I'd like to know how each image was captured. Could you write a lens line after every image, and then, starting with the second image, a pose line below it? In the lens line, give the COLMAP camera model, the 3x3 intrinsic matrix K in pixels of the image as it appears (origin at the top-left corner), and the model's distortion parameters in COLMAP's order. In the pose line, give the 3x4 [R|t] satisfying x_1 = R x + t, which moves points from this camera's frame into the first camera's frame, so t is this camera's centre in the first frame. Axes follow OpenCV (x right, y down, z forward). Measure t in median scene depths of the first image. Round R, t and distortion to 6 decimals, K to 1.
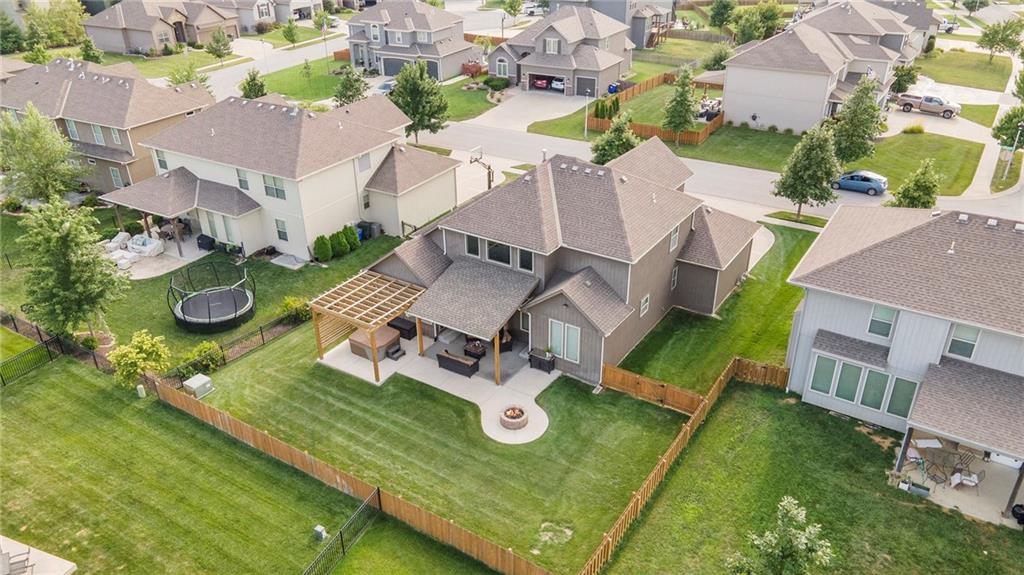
lens RADIAL K [[749.4, 0, 510.4], [0, 749.4, 290.6], [0, 0, 1]] dist [0.015167, 0.042137]
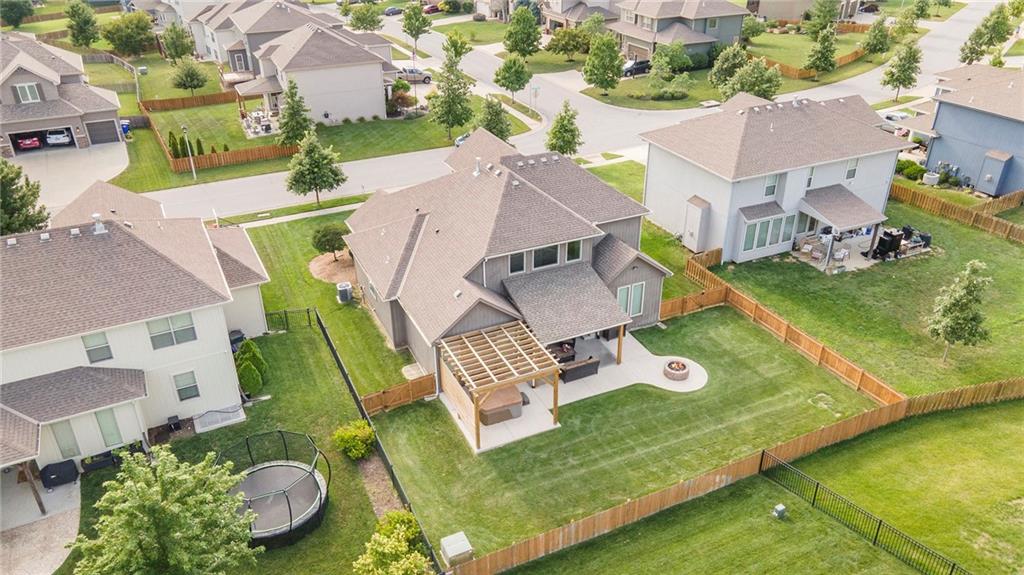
lens RADIAL K [[749.4, 0, 513.2], [0, 749.4, 284.2], [0, 0, 1]] dist [0.015167, 0.042137]
pose [[0.528673, -0.394746, 0.751452, -0.813792], [0.402004, 0.896144, 0.187930, -0.225164], [-0.747594, 0.202734, 0.632457, 0.401897]]
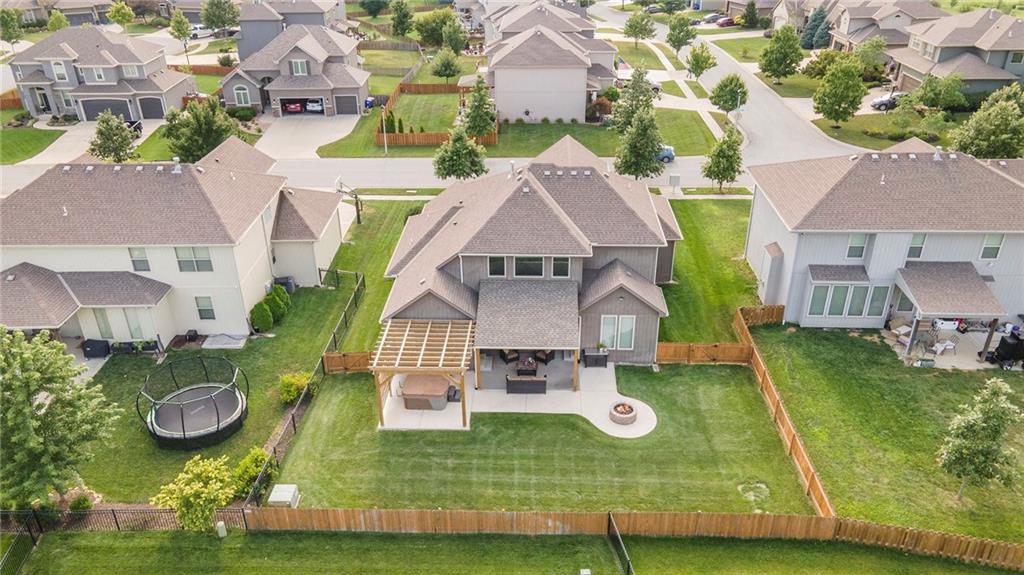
lens RADIAL K [[749.4, 0, 512.7], [0, 749.4, 287.4], [0, 0, 1]] dist [0.015167, 0.042137]
pose [[0.858356, -0.234166, 0.456500, -0.499635], [0.241660, 0.969413, 0.042877, -0.071949], [-0.452577, 0.073515, 0.888690, 0.119711]]
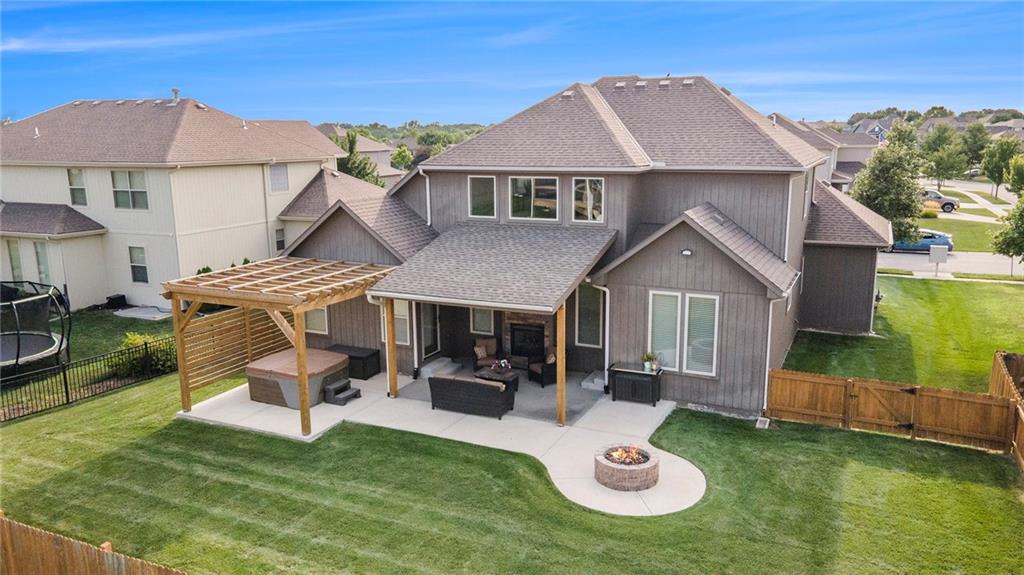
lens RADIAL K [[749.4, 0, 510.5], [0, 749.4, 291.9], [0, 0, 1]] dist [0.015167, 0.042137]
pose [[0.991648, -0.025426, 0.126441, -0.104431], [0.060362, 0.957869, -0.280791, 0.170307], [-0.113975, 0.286078, 0.951404, 0.495447]]
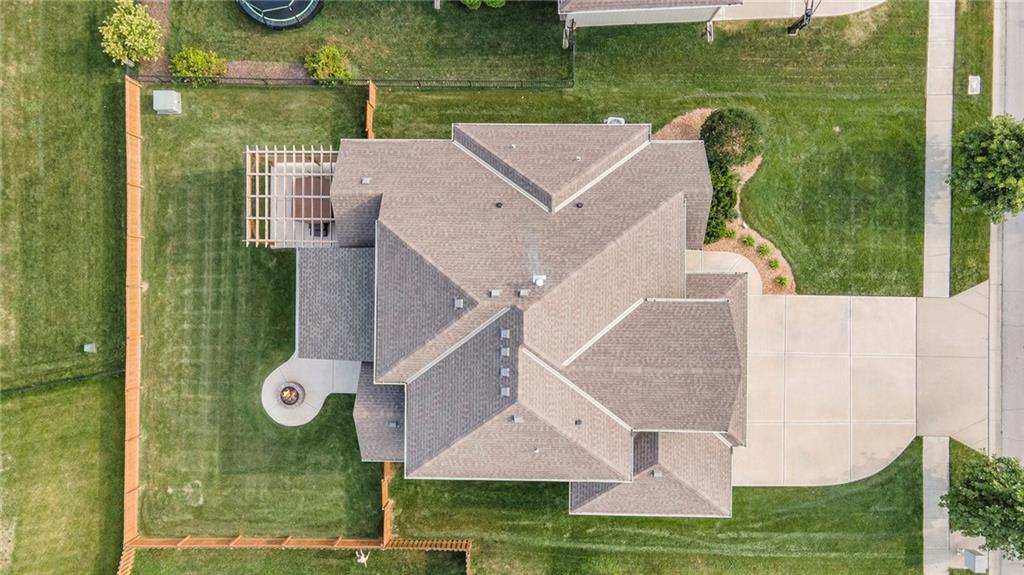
lens RADIAL K [[749.4, 0, 505.9], [0, 749.4, 288.4], [0, 0, 1]] dist [0.015167, 0.042137]
pose [[0.538811, 0.842398, 0.006985, 0.031289], [-0.383412, 0.237837, 0.892428, -0.848365], [0.750118, -0.483529, 0.451135, 0.730196]]
